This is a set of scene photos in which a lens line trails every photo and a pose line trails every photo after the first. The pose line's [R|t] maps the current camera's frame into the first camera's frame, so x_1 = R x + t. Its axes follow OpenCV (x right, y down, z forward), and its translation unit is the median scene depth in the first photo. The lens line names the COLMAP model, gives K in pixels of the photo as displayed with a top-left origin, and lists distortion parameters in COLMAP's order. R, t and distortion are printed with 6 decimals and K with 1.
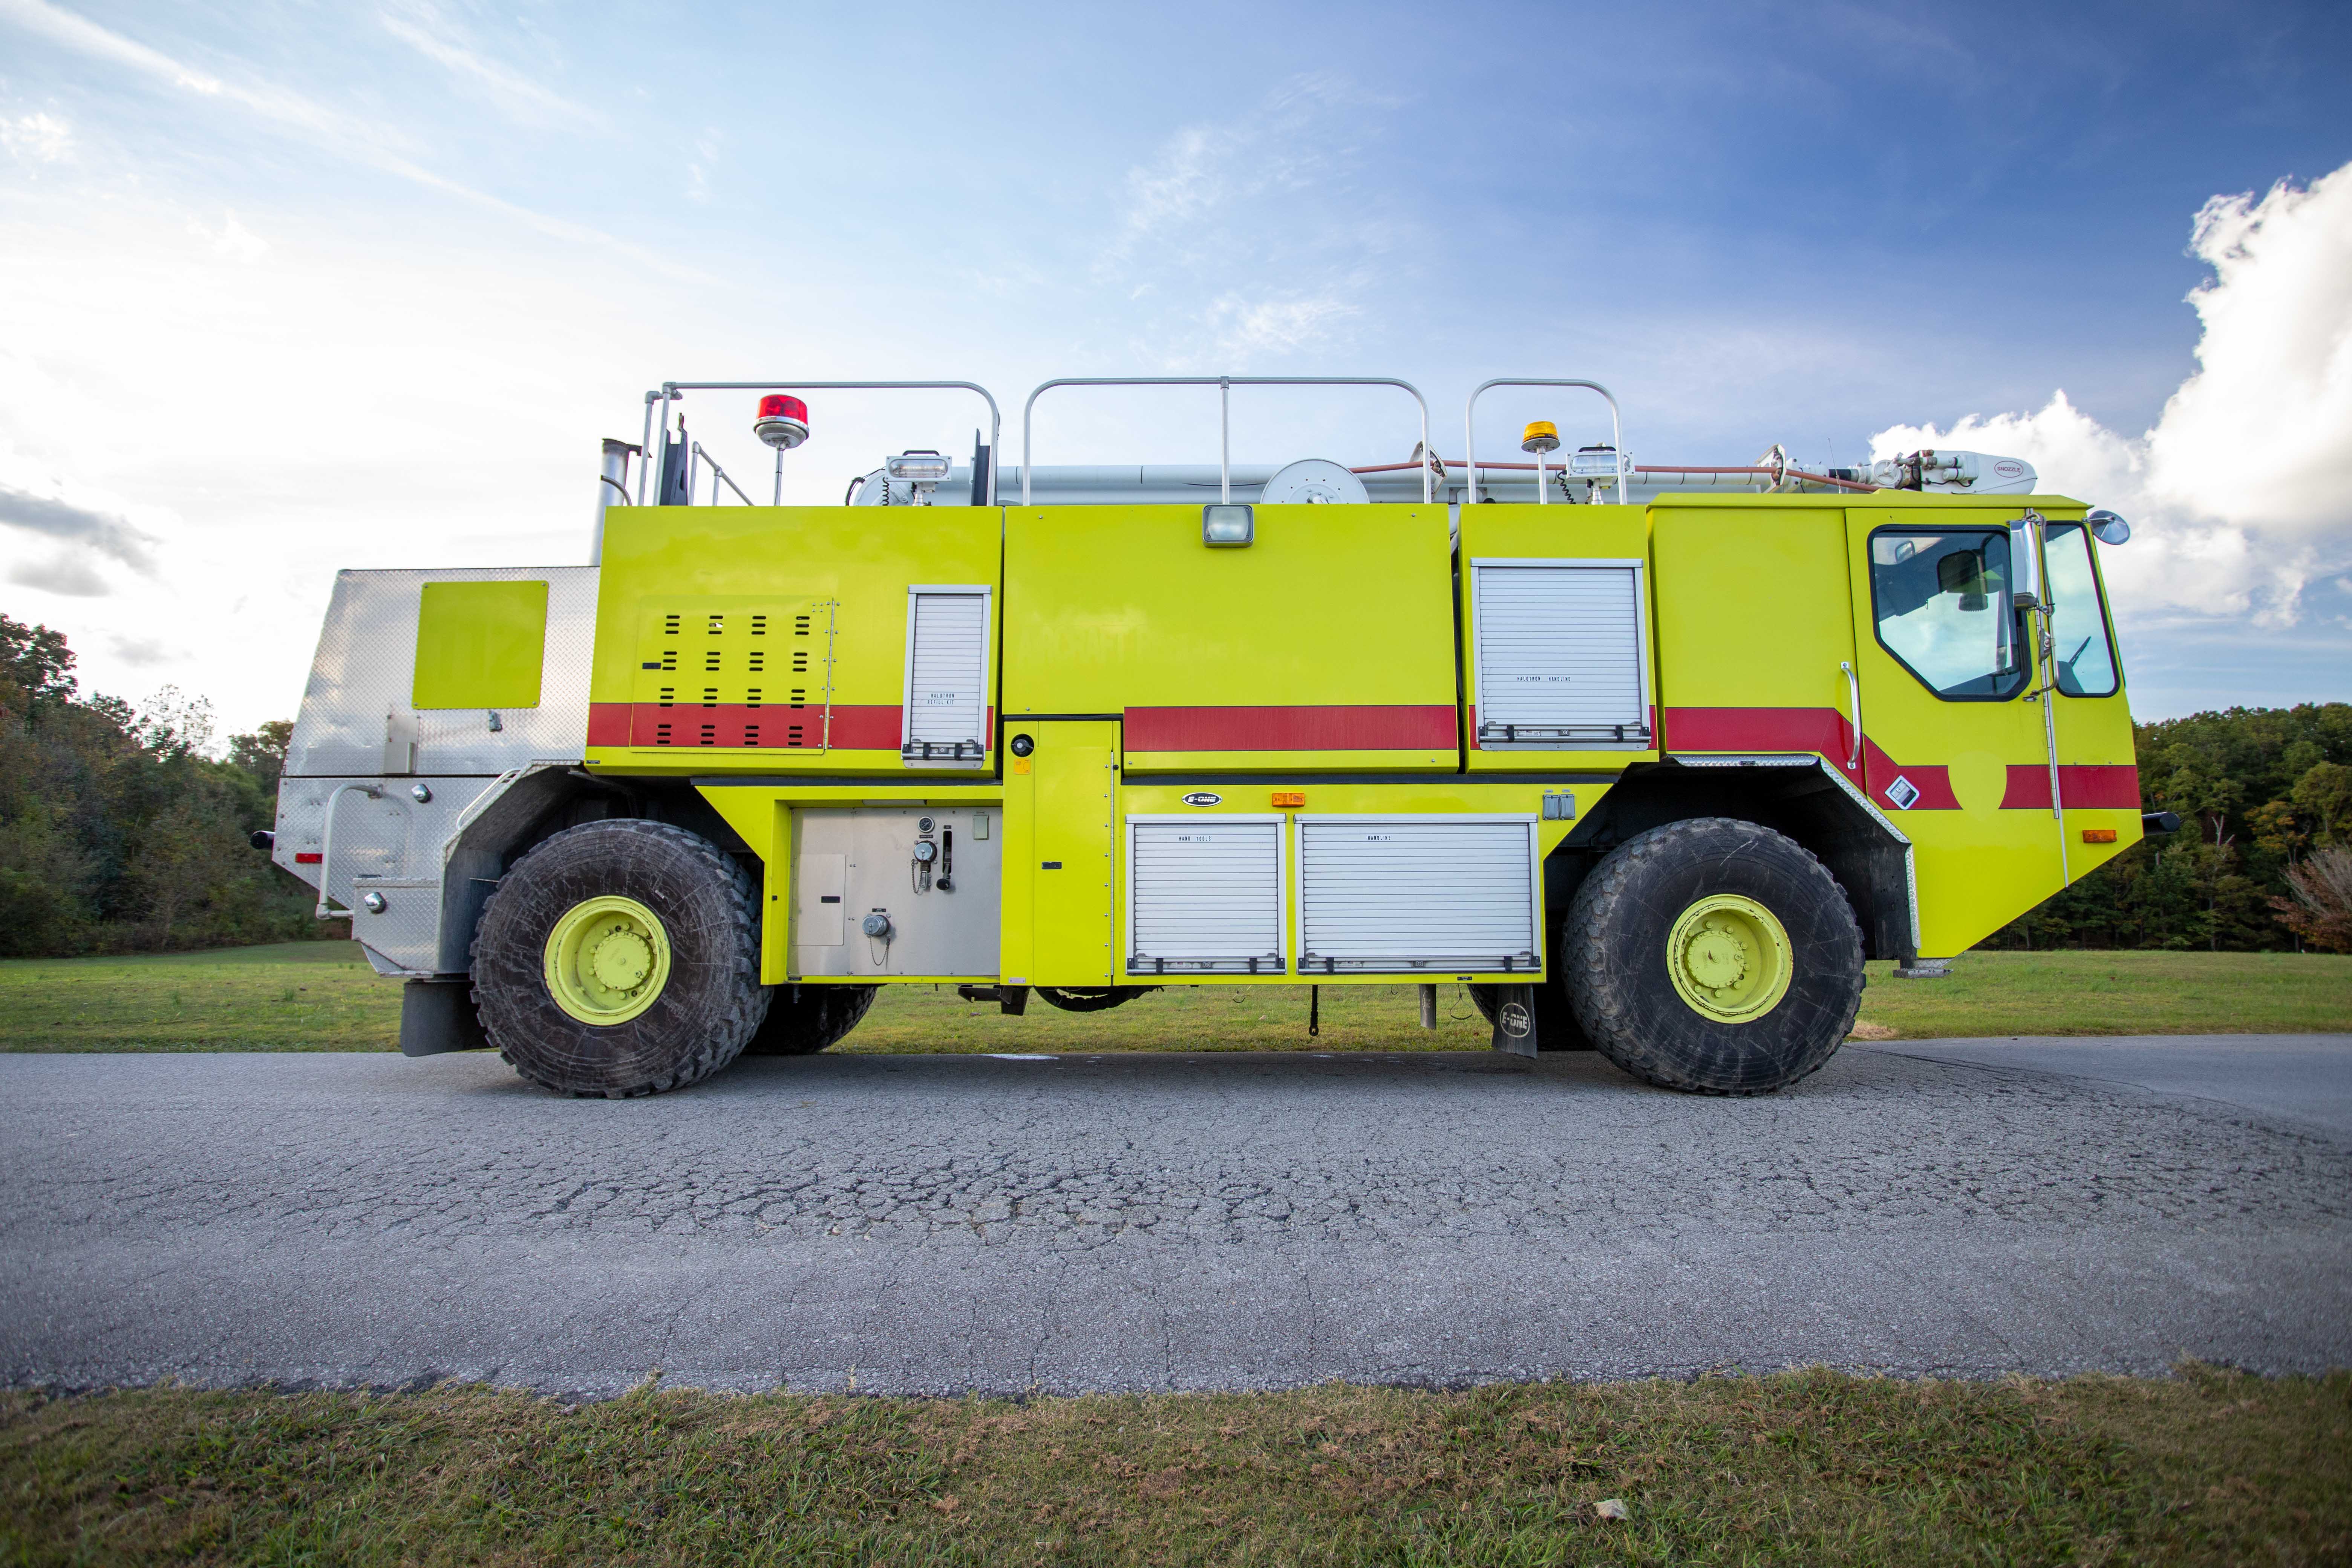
lens RADIAL K [[1329.8, 0, 1176.0], [0, 1329.8, 784.0], [0, 0, 1]] dist [-0.063712, 0.000480]
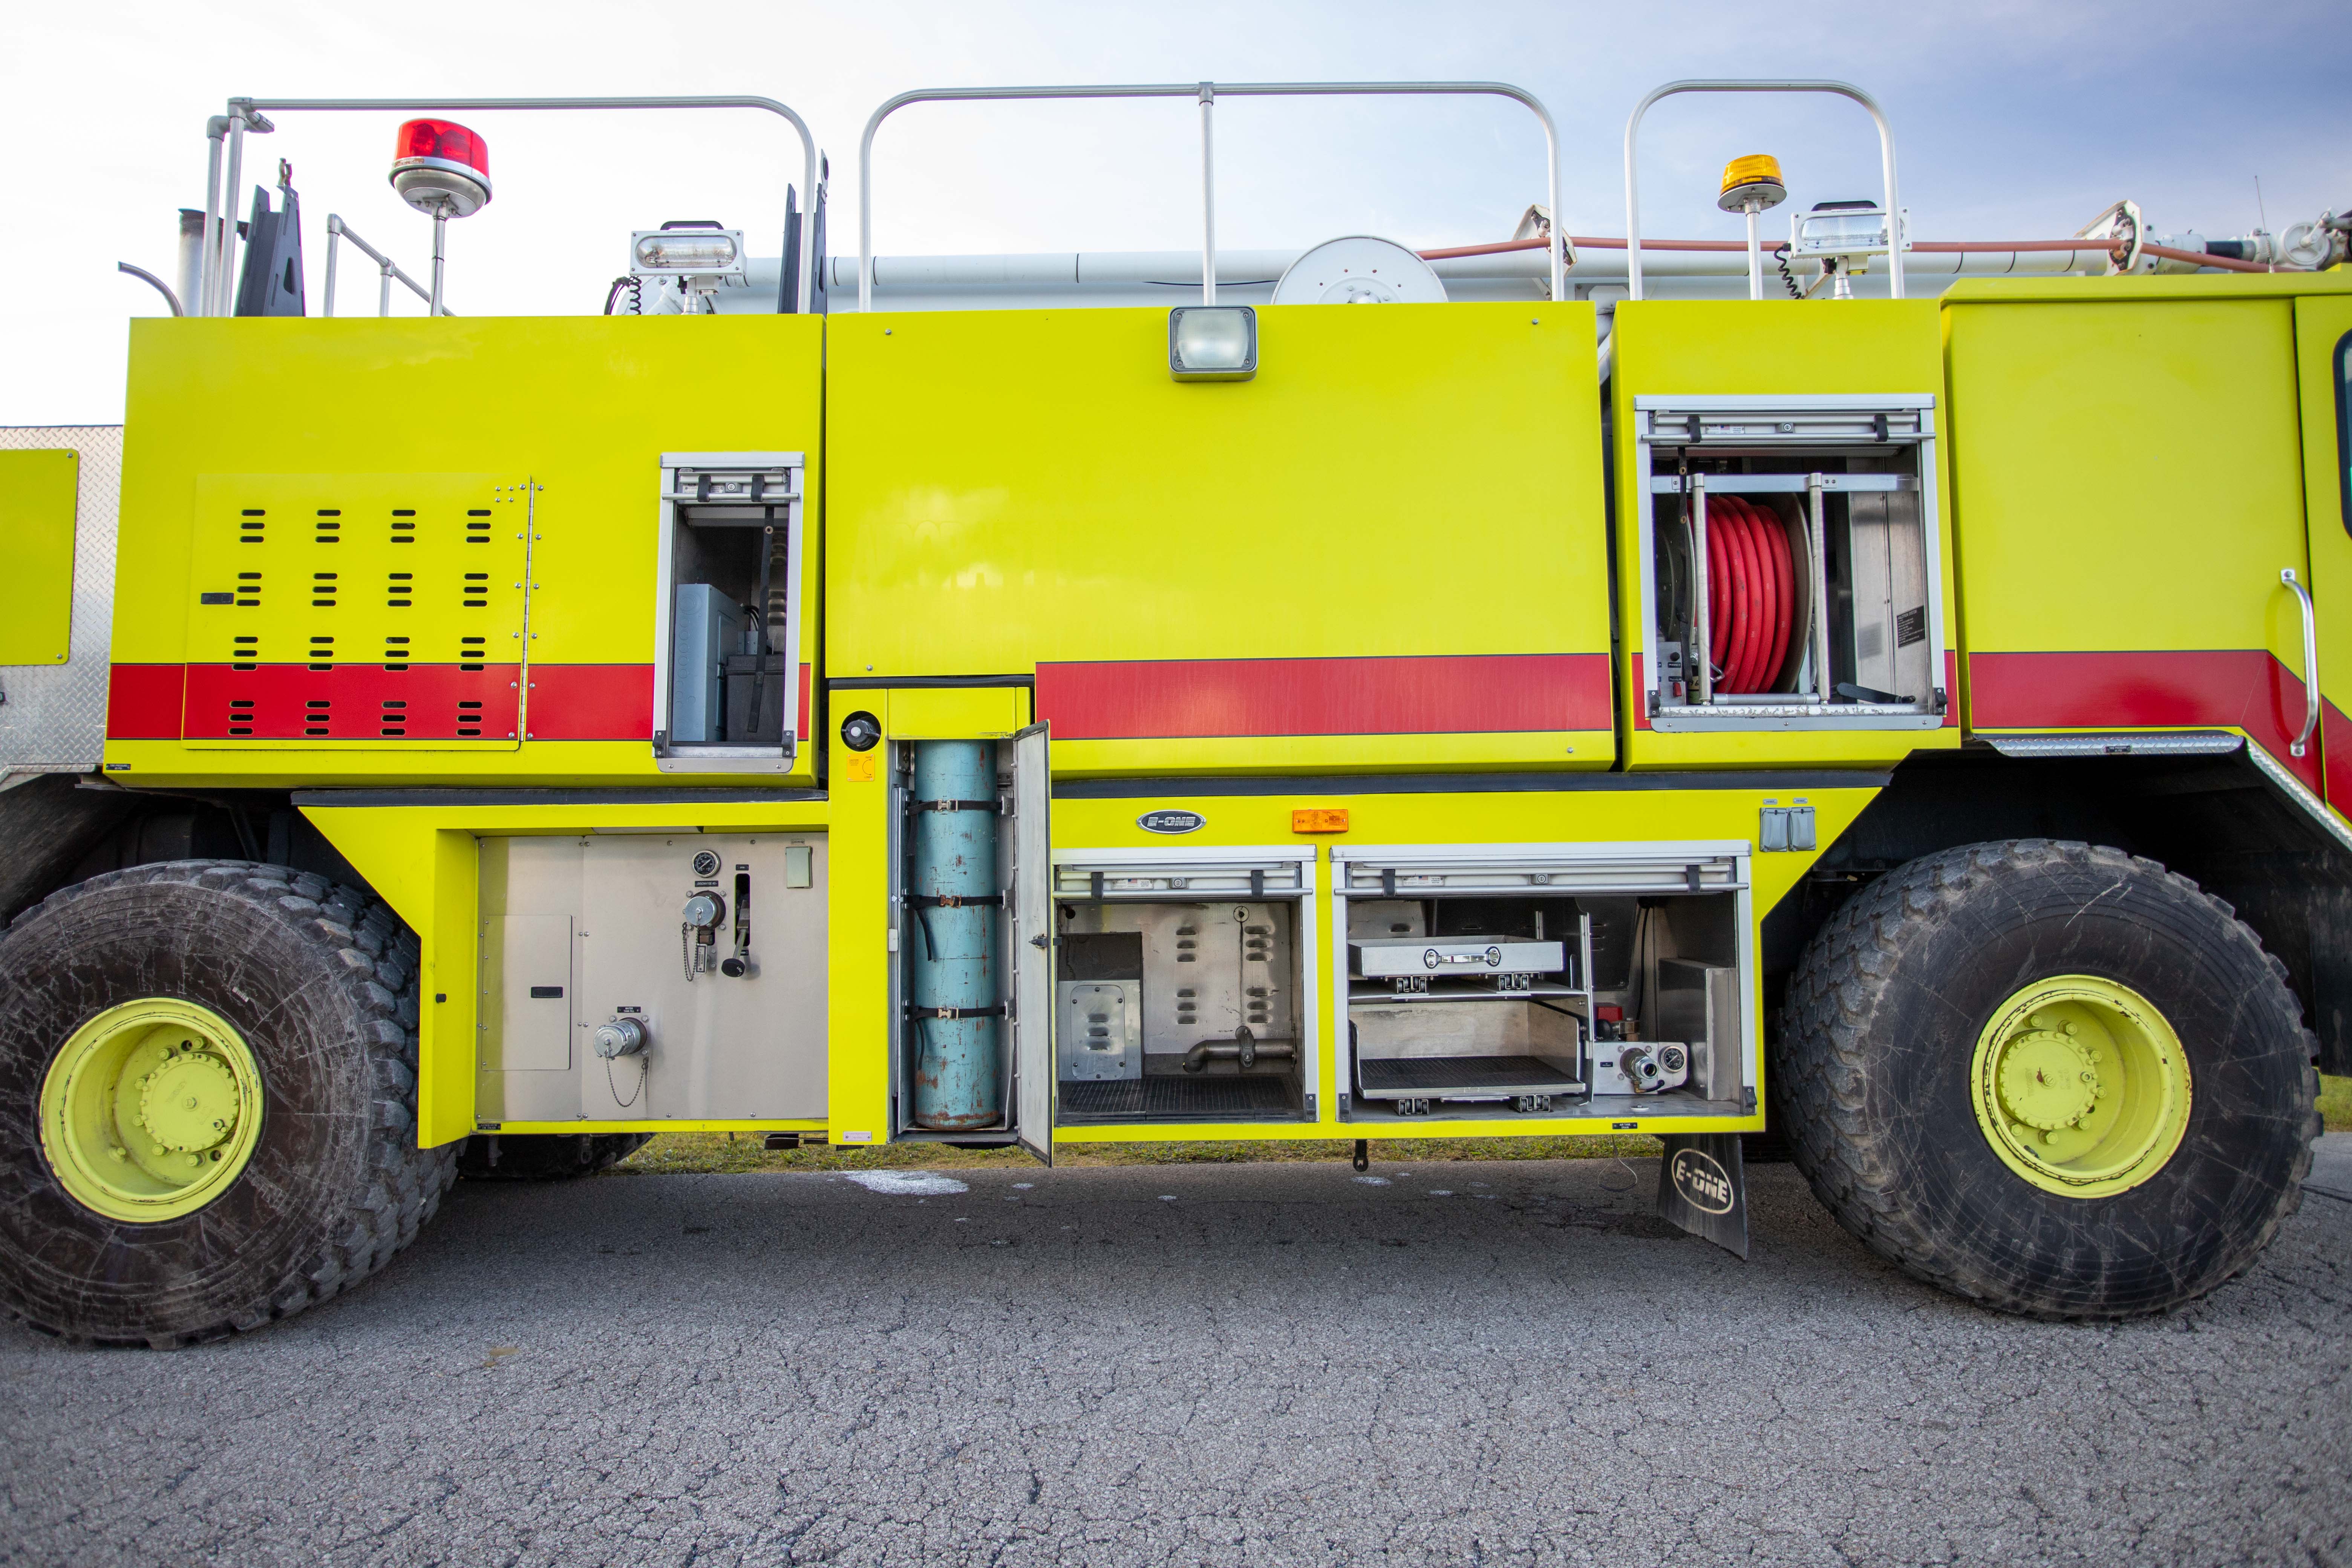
lens RADIAL K [[1581.5, 0, 1176.0], [0, 1581.5, 784.0], [0, 0, 1]] dist [-0.046707, 0.052659]
pose [[0.999947, -0.010243, 0.000776, 0.021017], [0.010177, 0.998095, 0.060847, -0.046455], [-0.001398, -0.060836, 0.998147, 0.311344]]
